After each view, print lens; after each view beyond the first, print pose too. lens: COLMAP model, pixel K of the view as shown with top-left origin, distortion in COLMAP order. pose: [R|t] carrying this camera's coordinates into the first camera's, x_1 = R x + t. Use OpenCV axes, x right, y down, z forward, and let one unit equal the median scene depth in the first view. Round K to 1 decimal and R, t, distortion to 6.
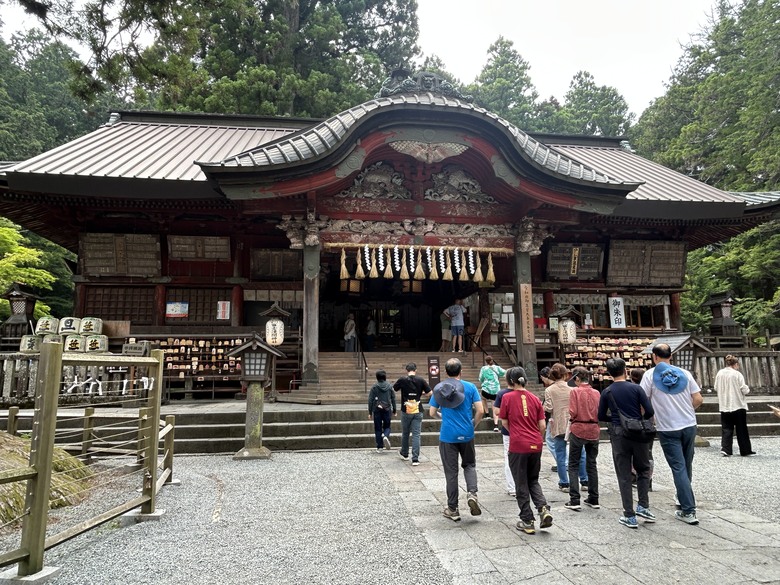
lens RADIAL K [[504.2, 0, 390.4], [0, 504.2, 292.6], [0, 0, 1]] dist [0.004804, 0.000405]
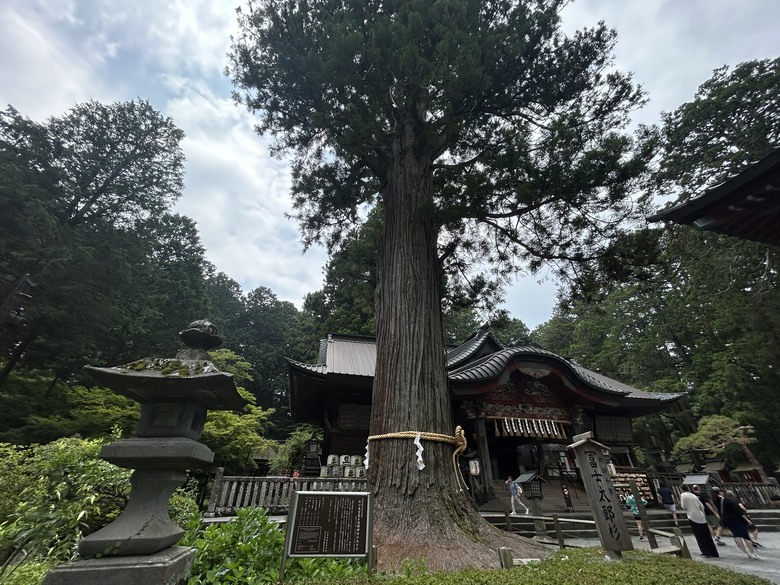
lens RADIAL K [[311.9, 0, 393.8], [0, 311.9, 297.5], [0, 0, 1]] dist [-0.000618, 0.000112]
pose [[0.994112, 0.065649, 0.086204, -0.610246], [-0.026484, 0.918646, -0.394192, -0.033856], [-0.105069, 0.389588, 0.914976, -0.251836]]
